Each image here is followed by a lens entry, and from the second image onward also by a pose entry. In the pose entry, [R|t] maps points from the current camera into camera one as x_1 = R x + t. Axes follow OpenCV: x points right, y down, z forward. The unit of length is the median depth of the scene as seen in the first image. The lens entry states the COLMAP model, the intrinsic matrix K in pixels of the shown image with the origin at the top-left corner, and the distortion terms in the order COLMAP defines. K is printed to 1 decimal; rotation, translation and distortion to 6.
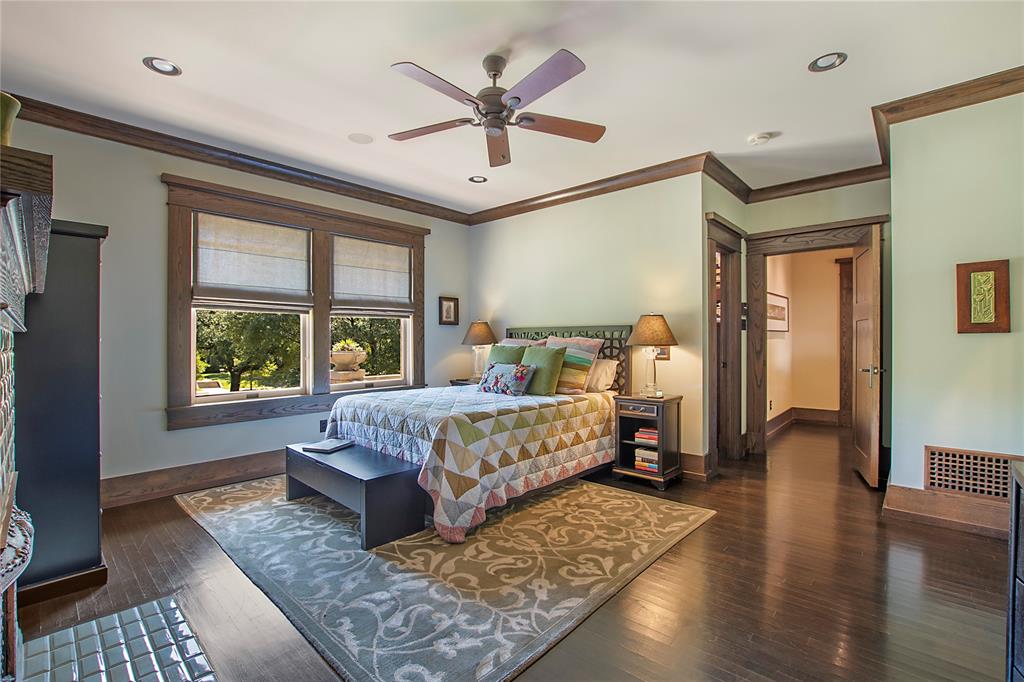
lens RADIAL K [[451.1, 0, 516.6], [0, 451.1, 334.9], [0, 0, 1]] dist [-0.025547, 0.000591]
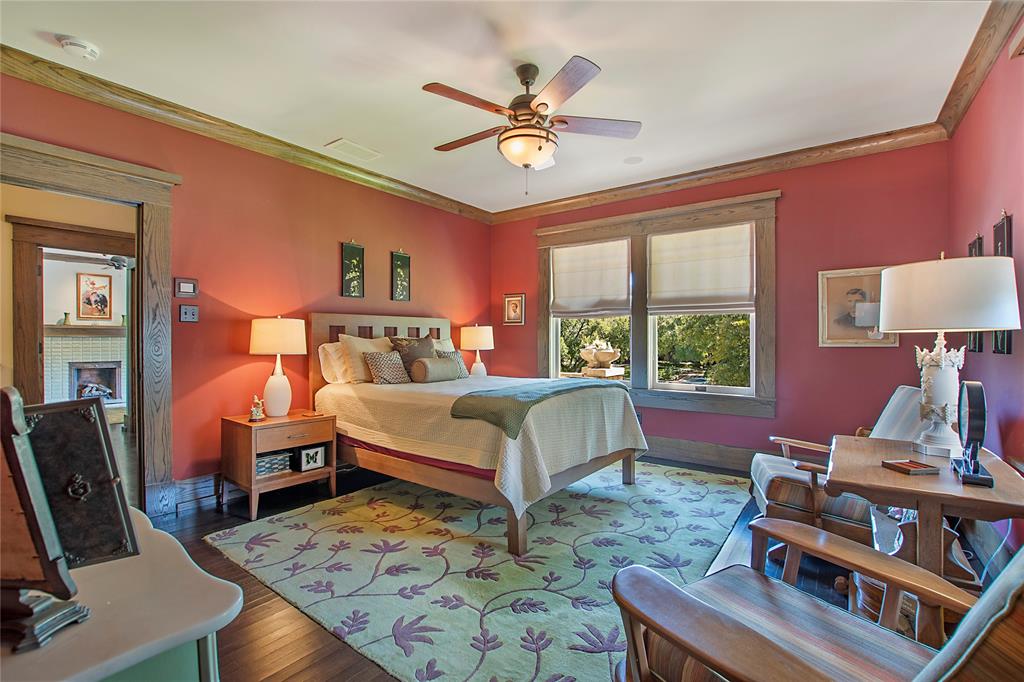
lens RADIAL K [[451.1, 0, 509.9], [0, 451.1, 343.4], [0, 0, 1]] dist [-0.025547, 0.000591]
pose [[0.104764, 0.008805, -0.994458, 0.792861], [0.006047, 0.999937, 0.009491, 0.010282], [0.994479, -0.007008, 0.104704, 0.804701]]
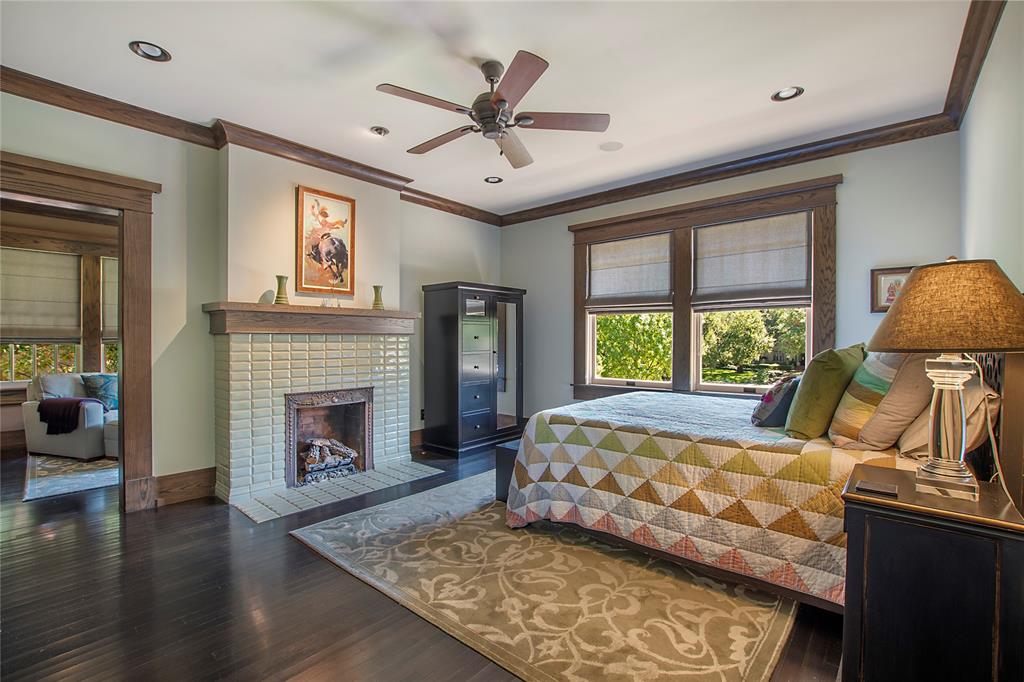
lens RADIAL K [[451.1, 0, 503.0], [0, 451.1, 336.6], [0, 0, 1]] dist [-0.025547, 0.000591]
pose [[0.034772, -0.002048, -0.999393, 0.756585], [0.011055, 0.999938, -0.001664, 0.009982], [0.999334, -0.010990, 0.034793, 0.766445]]
